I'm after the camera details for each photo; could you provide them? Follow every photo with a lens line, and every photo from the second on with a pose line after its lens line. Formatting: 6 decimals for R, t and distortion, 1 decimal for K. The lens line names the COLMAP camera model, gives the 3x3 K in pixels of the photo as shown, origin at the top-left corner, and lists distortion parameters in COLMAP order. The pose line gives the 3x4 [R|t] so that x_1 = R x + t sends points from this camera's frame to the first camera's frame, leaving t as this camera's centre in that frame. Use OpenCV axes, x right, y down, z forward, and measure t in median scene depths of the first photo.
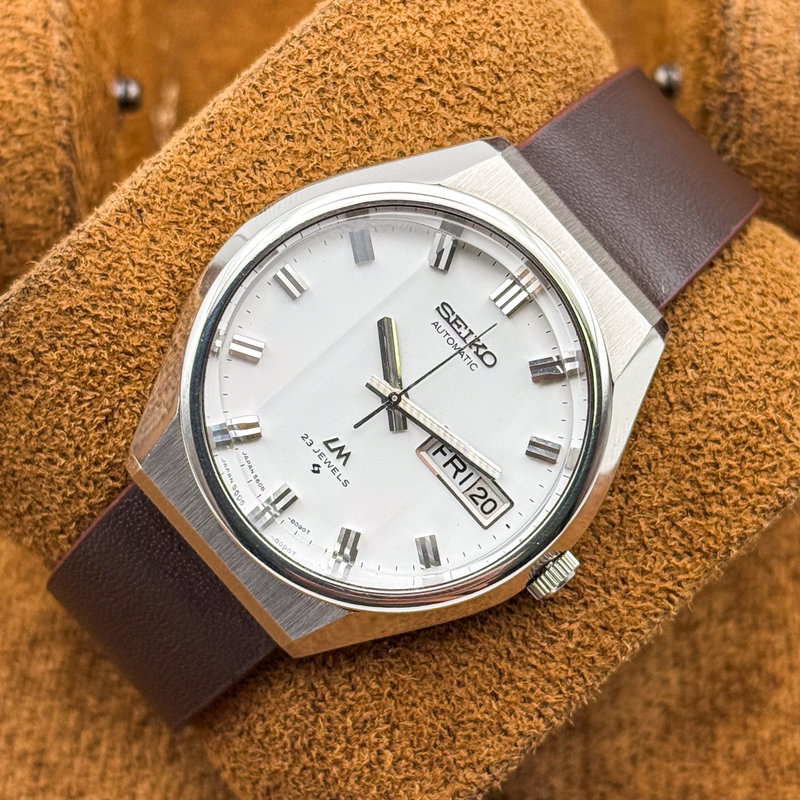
lens RADIAL K [[2730.4, 0, 461.5], [0, 2730.4, 423.6], [0, 0, 1]] dist [-0.109713, 6.015732]
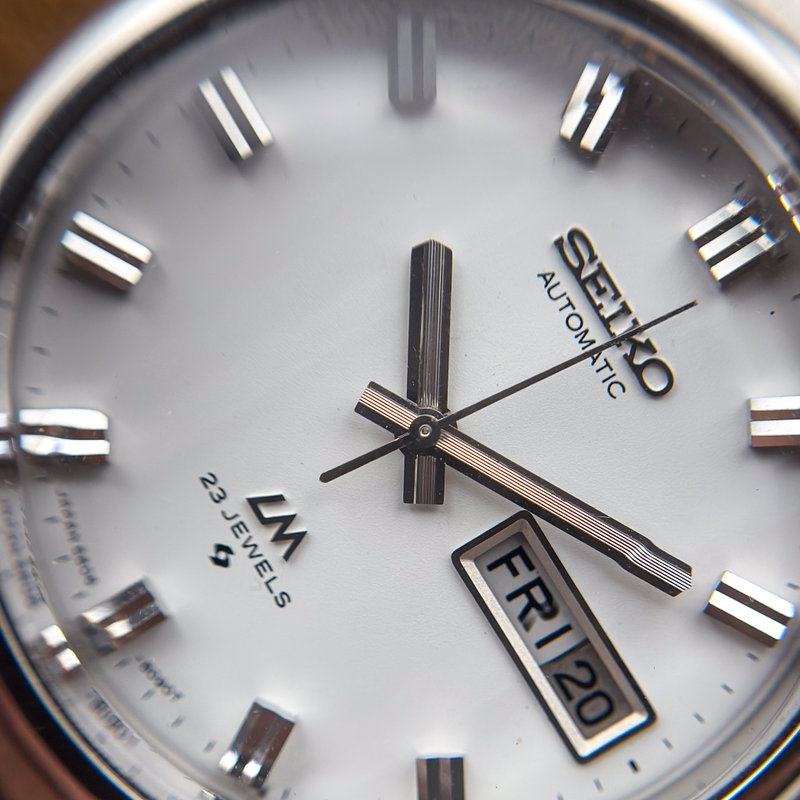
lens RADIAL K [[2109.4, 0, 399.0], [0, 2109.4, 444.9], [0, 0, 1]] dist [0.877843, -0.220914]
pose [[0.984098, 0.173120, -0.039764, -0.014131], [-0.171873, 0.984569, 0.032932, -0.016757], [0.044851, -0.025574, 0.998666, 0.637440]]
